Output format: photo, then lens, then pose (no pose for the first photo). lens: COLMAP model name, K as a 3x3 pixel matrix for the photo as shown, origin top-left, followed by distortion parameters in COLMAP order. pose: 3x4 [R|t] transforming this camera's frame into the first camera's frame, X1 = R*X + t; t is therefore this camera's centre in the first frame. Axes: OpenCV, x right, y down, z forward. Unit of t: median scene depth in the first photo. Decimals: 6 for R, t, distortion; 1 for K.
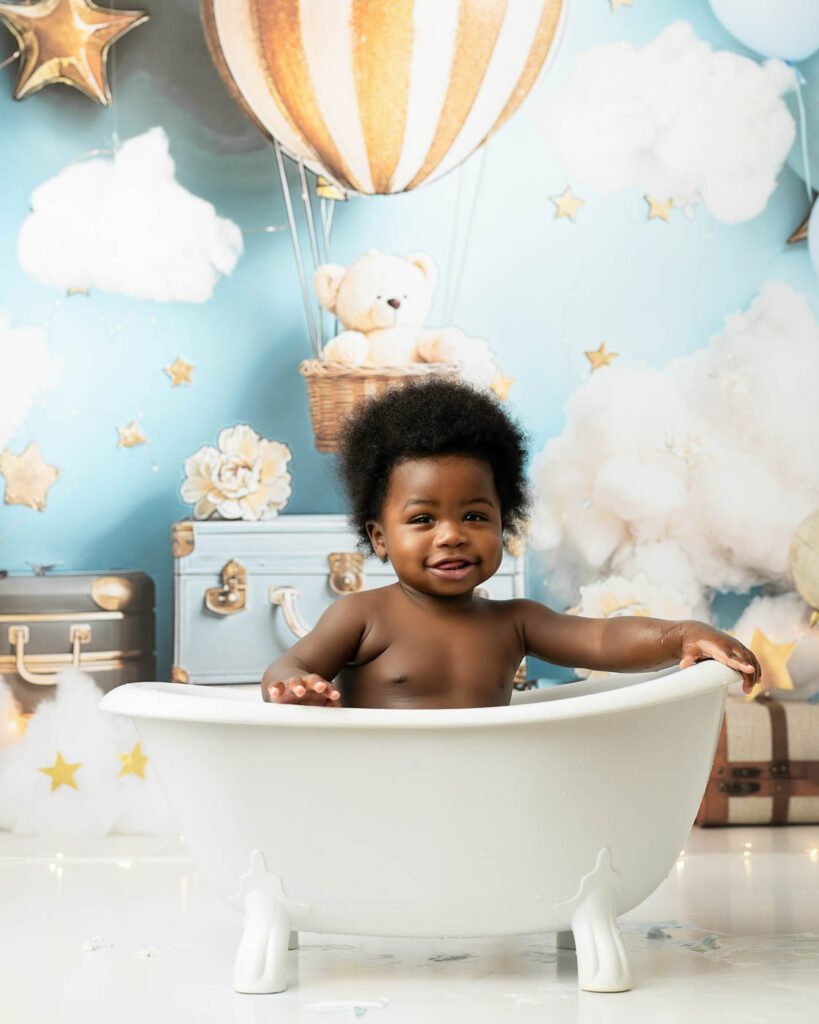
lens RADIAL K [[1822.2, 0, 386.4], [0, 1822.2, 421.3], [0, 0, 1]] dist [-0.005161, 0.110351]
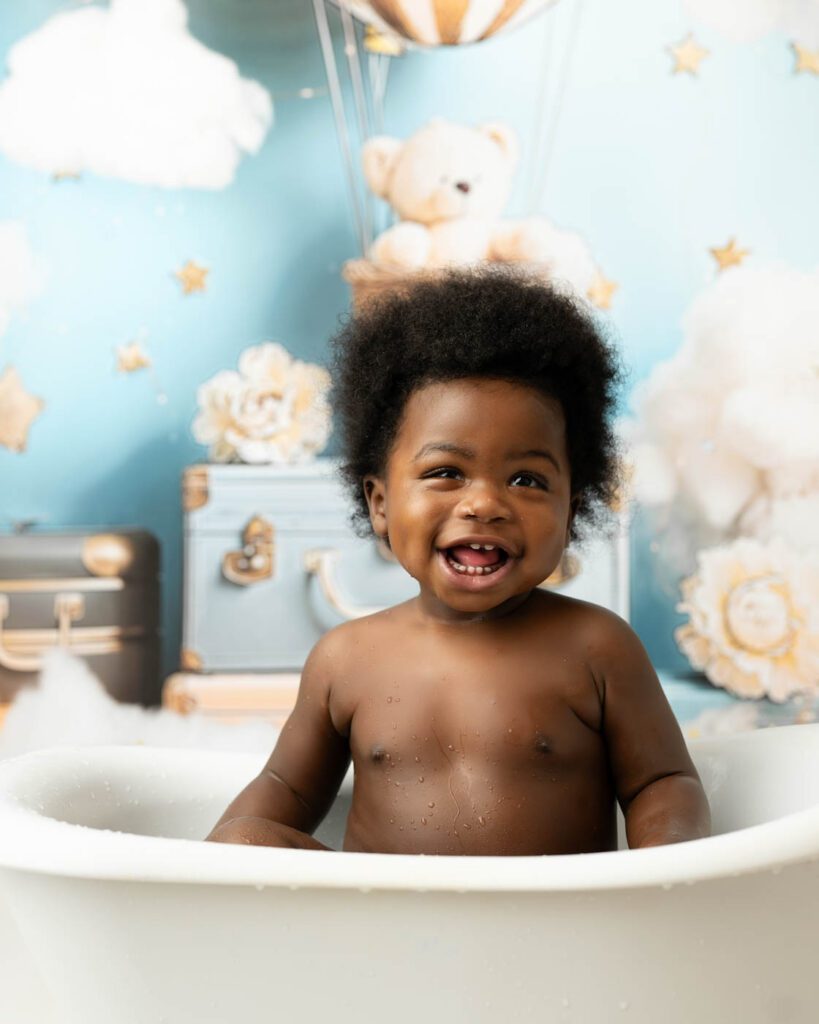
lens RADIAL K [[1760.1, 0, 411.4], [0, 1760.1, 493.1], [0, 0, 1]] dist [-0.014409, 0.179711]
pose [[0.998410, 0.004165, -0.056215, 0.025076], [0.000093, 0.997143, 0.075538, 0.008830], [0.056369, -0.075423, 0.995557, 0.241387]]
